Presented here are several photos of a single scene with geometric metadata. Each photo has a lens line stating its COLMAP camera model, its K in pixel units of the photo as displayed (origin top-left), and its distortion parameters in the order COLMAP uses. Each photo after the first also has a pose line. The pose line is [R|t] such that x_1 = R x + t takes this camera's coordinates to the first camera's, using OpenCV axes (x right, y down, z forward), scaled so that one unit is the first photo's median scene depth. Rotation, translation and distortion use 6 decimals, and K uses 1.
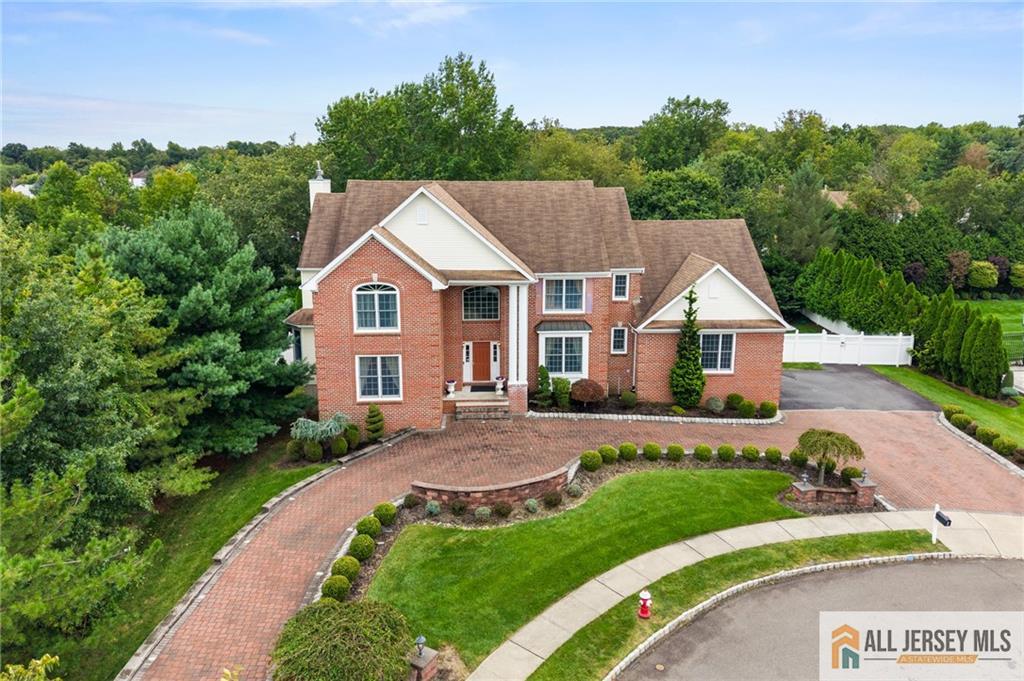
lens RADIAL K [[696.7, 0, 509.7], [0, 696.7, 303.8], [0, 0, 1]] dist [0.005520, 0.000948]
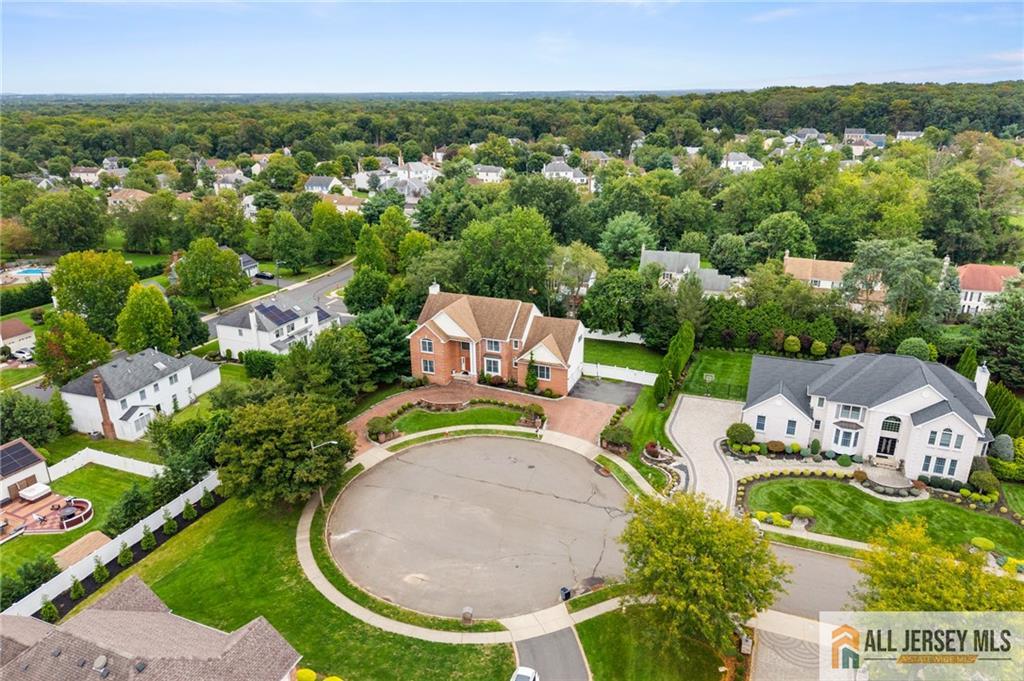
lens RADIAL K [[702.3, 0, 512.9], [0, 702.3, 319.8], [0, 0, 1]] dist [-0.004636, -0.001332]
pose [[0.916166, 0.119259, -0.382644, 1.297878], [-0.075936, 0.989063, 0.126448, -0.511759], [0.393539, -0.086791, 0.915202, -1.681033]]
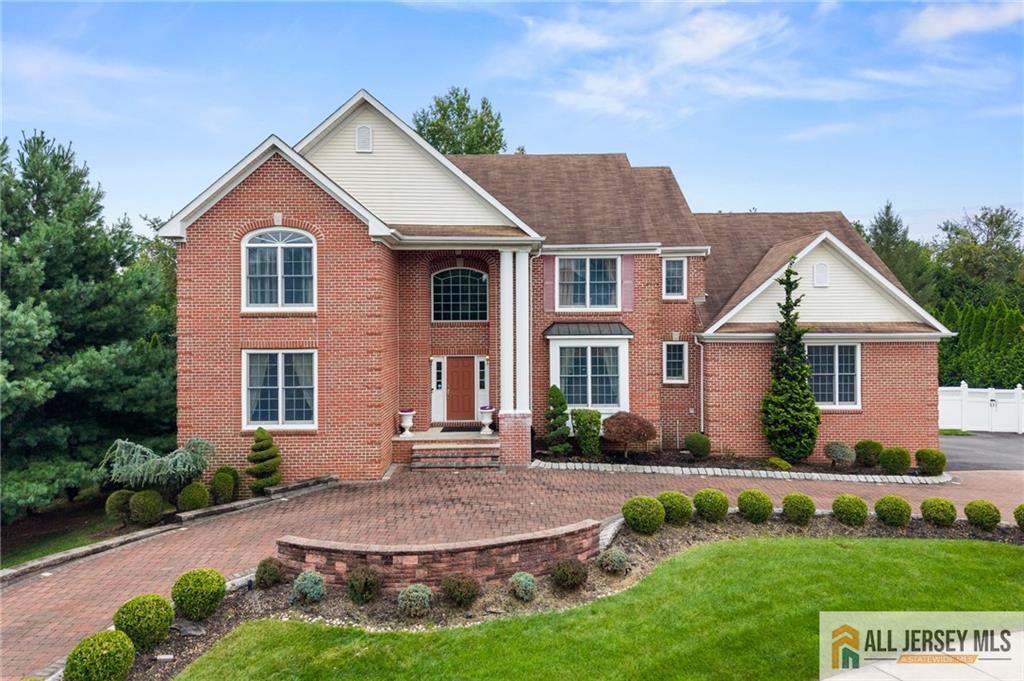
lens RADIAL K [[702.3, 0, 512.9], [0, 702.3, 319.8], [0, 0, 1]] dist [-0.004636, -0.001332]
pose [[0.999371, -0.006800, -0.034815, 0.031860], [-0.000292, 0.979840, -0.199782, 0.157215], [0.035472, 0.199667, 0.979222, 0.378461]]
